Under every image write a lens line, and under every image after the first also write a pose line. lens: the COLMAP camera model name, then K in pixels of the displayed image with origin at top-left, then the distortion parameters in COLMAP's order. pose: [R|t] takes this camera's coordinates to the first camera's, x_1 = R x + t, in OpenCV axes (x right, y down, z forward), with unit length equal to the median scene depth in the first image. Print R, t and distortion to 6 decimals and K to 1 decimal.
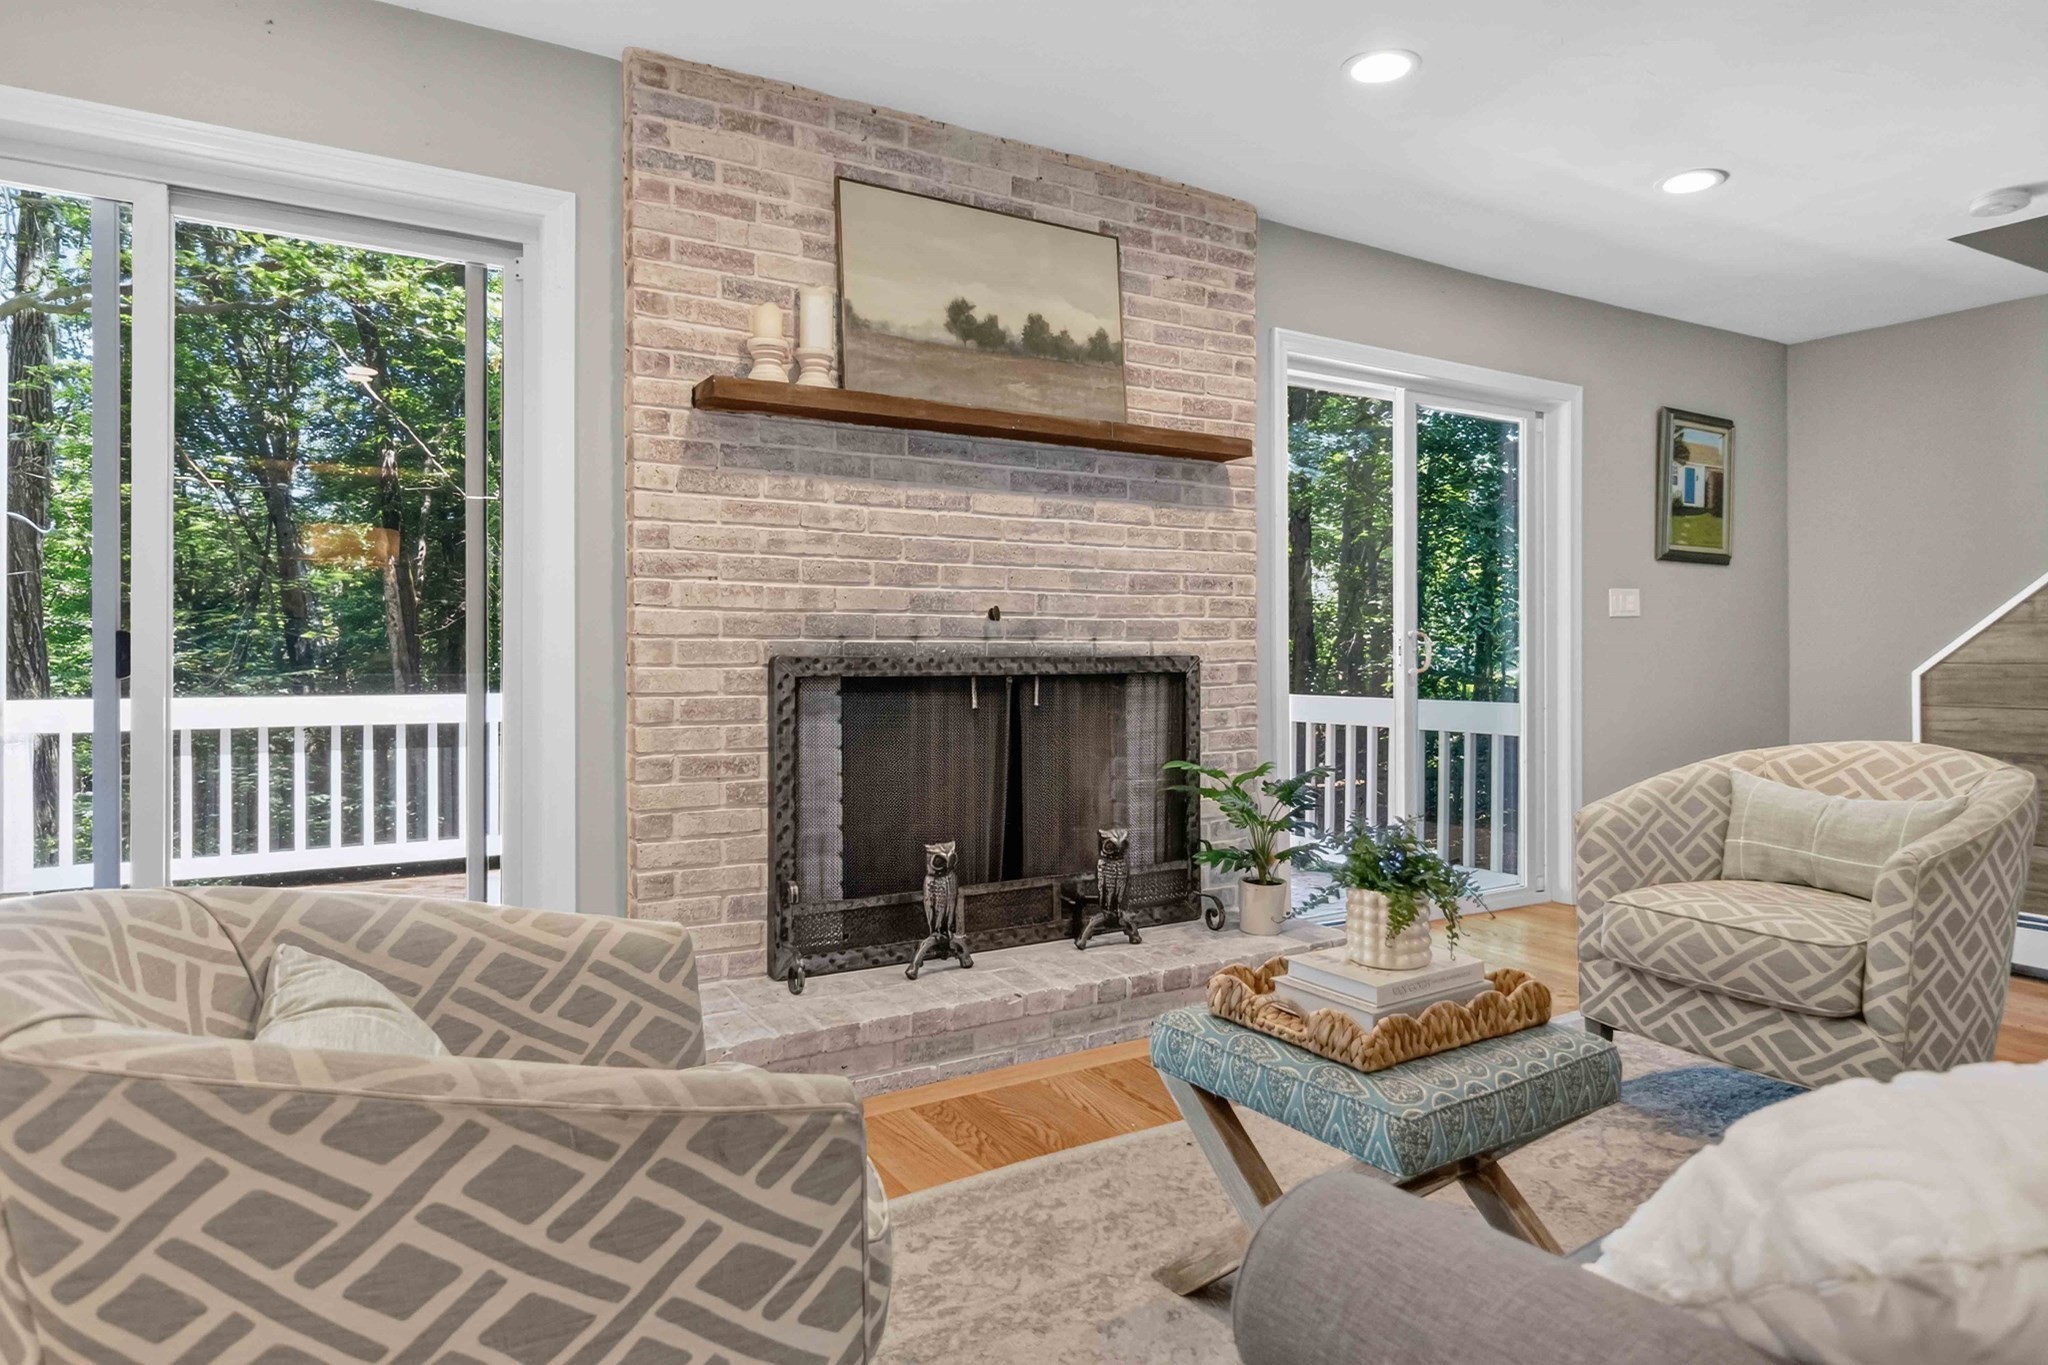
lens RADIAL K [[1178.8, 0, 1043.0], [0, 1178.8, 646.3], [0, 0, 1]] dist [0.000955, 0.000512]
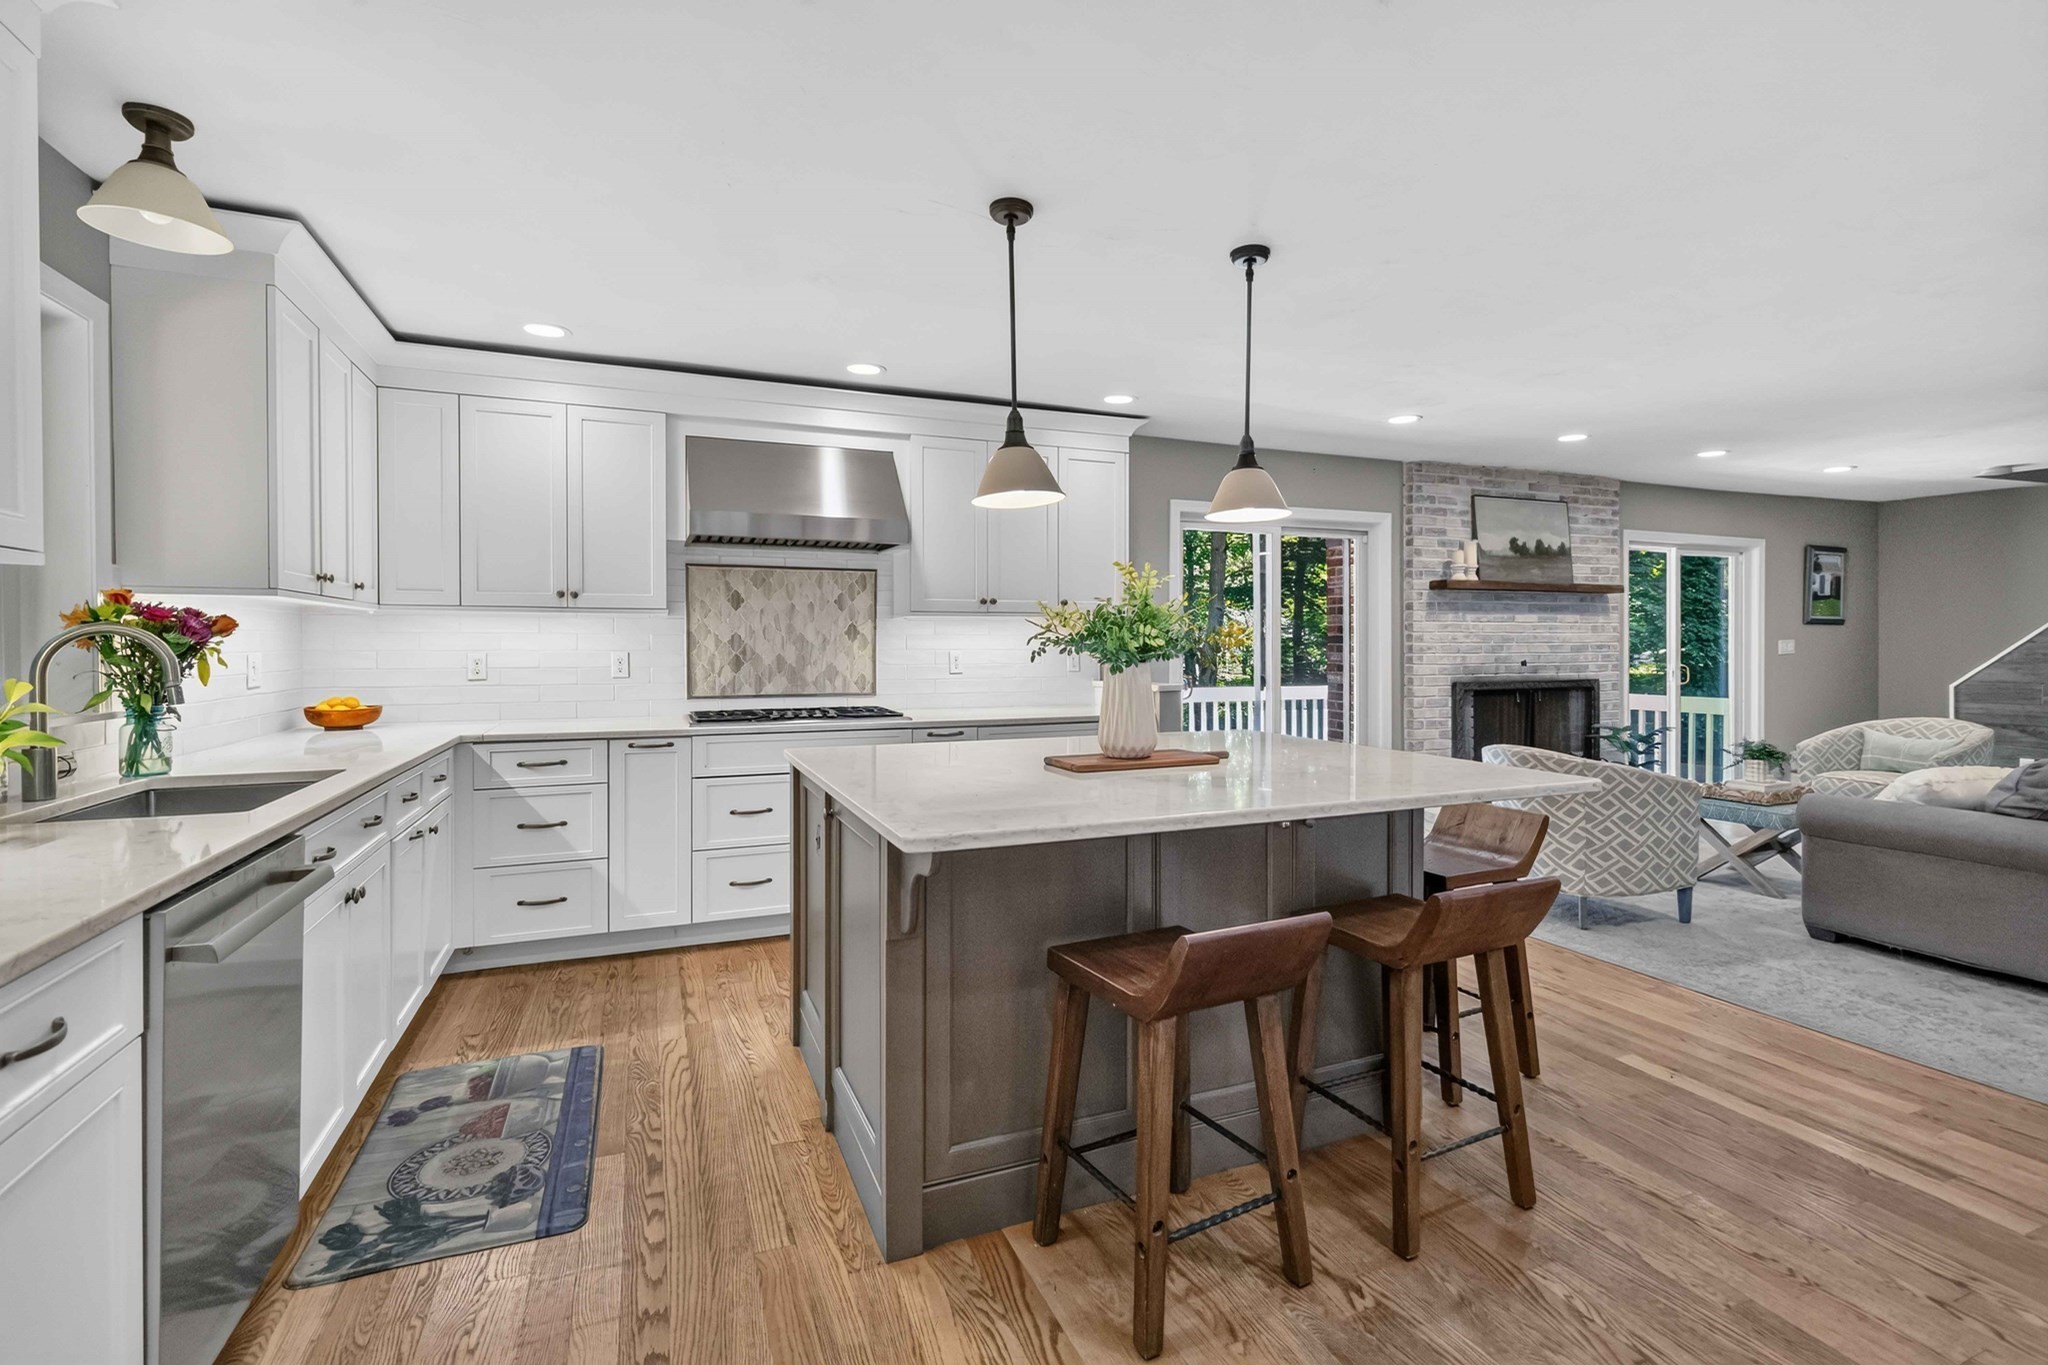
lens RADIAL K [[943.4, 0, 1036.3], [0, 943.4, 653.8], [0, 0, 1]] dist [0.000676, 0.000076]
pose [[0.989000, -0.003449, -0.147873, -0.738266], [0.005301, 0.999912, 0.012133, -0.075154], [0.147818, -0.012783, 0.988932, -1.069119]]
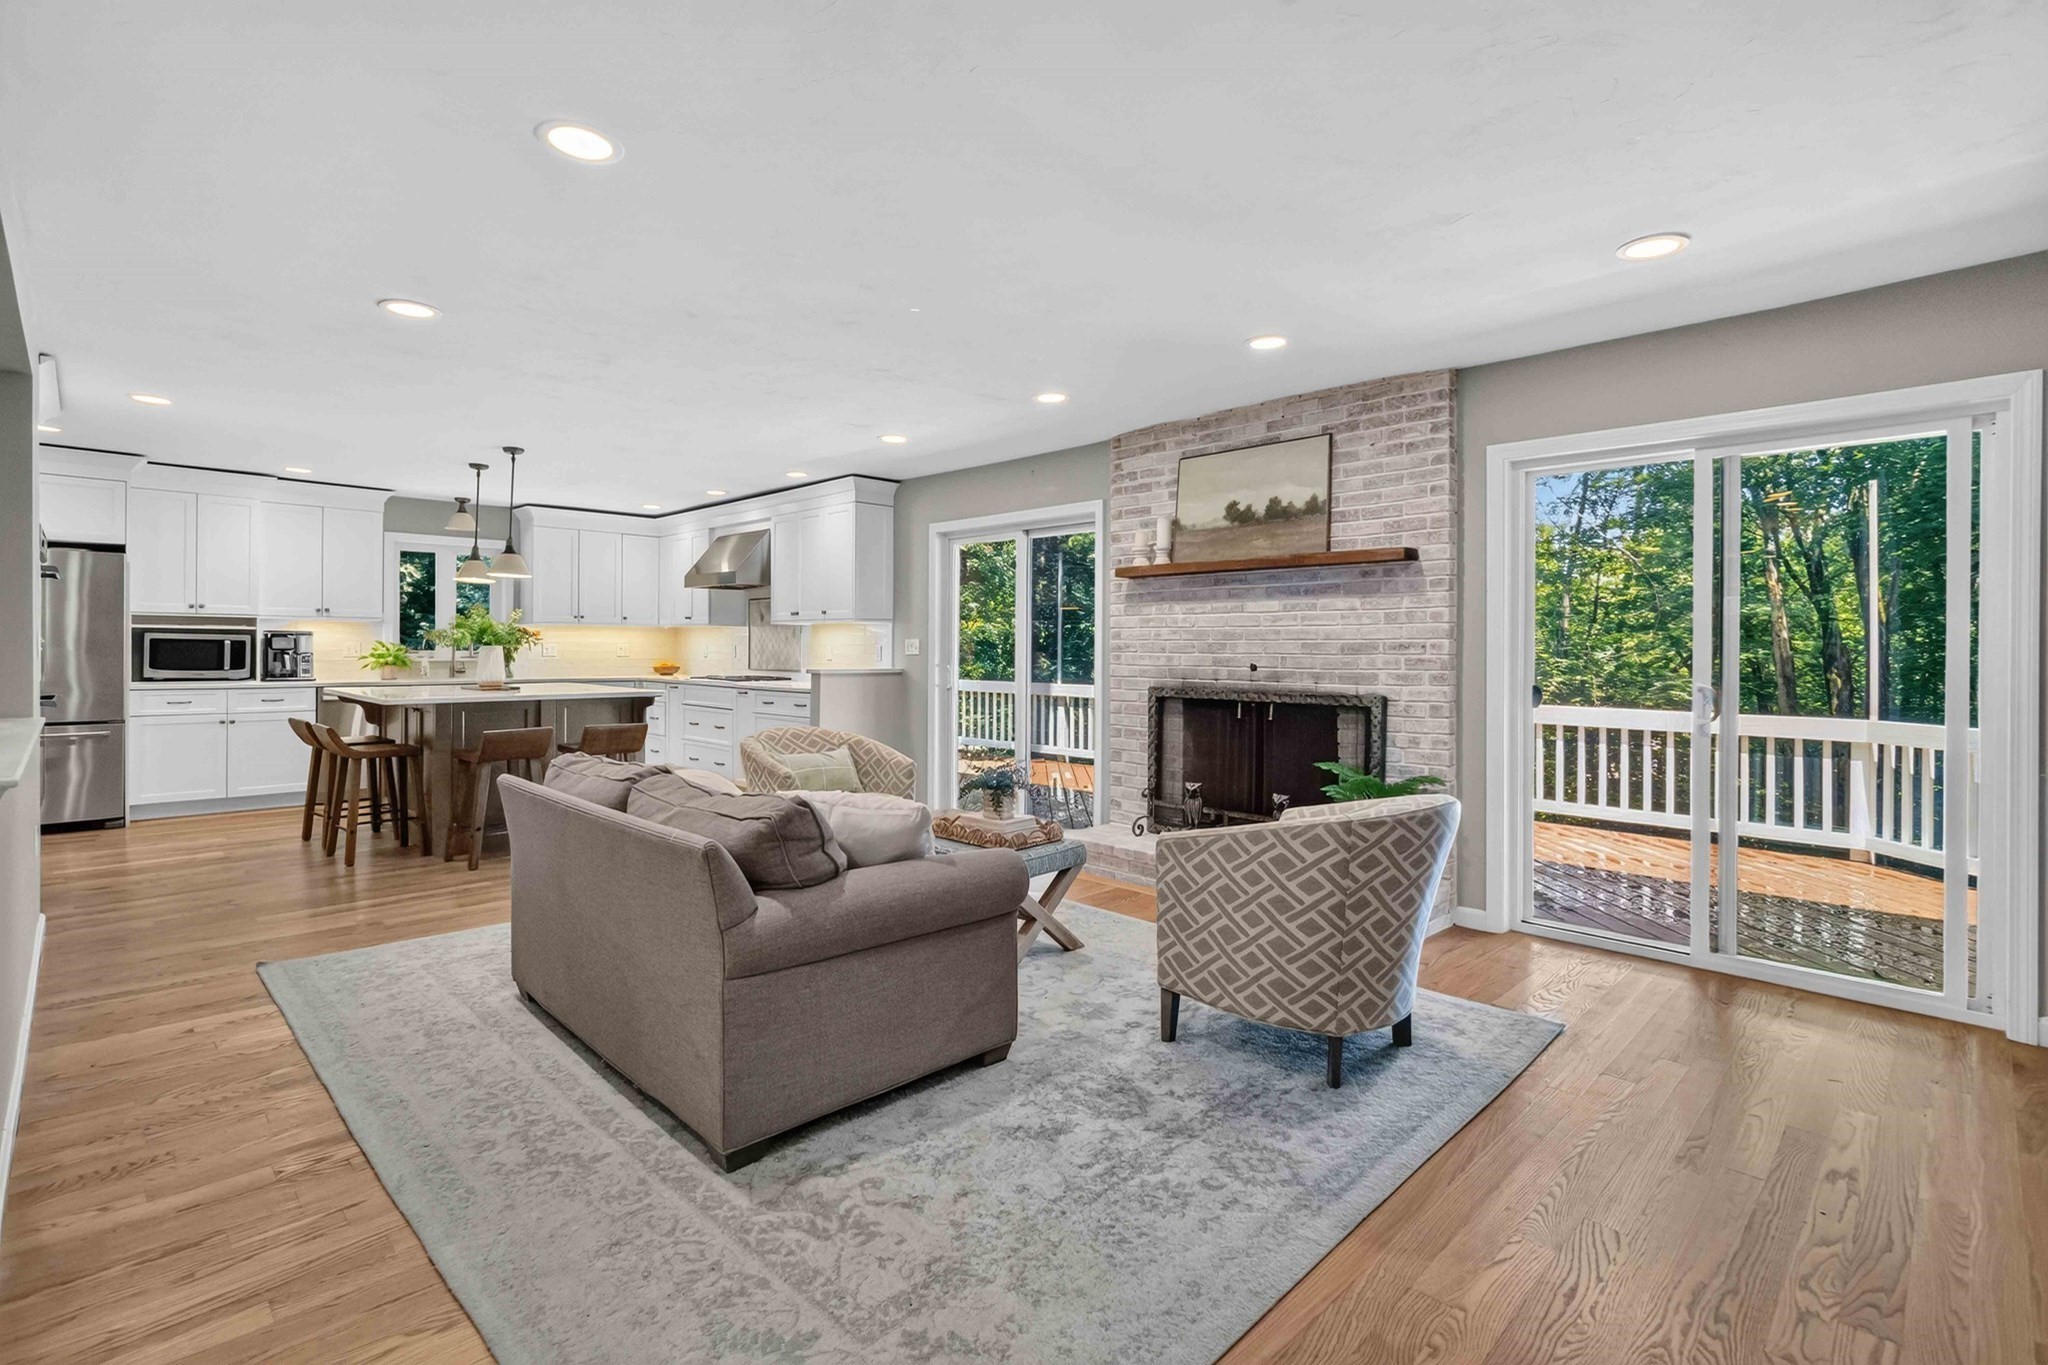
lens RADIAL K [[943.4, 0, 1033.8], [0, 943.4, 664.7], [0, 0, 1]] dist [0.000676, 0.000076]
pose [[0.241414, 0.015192, -0.970303, 1.266698], [-0.003268, 0.999885, 0.014842, -0.051539], [0.970417, -0.000412, 0.241436, 0.311022]]
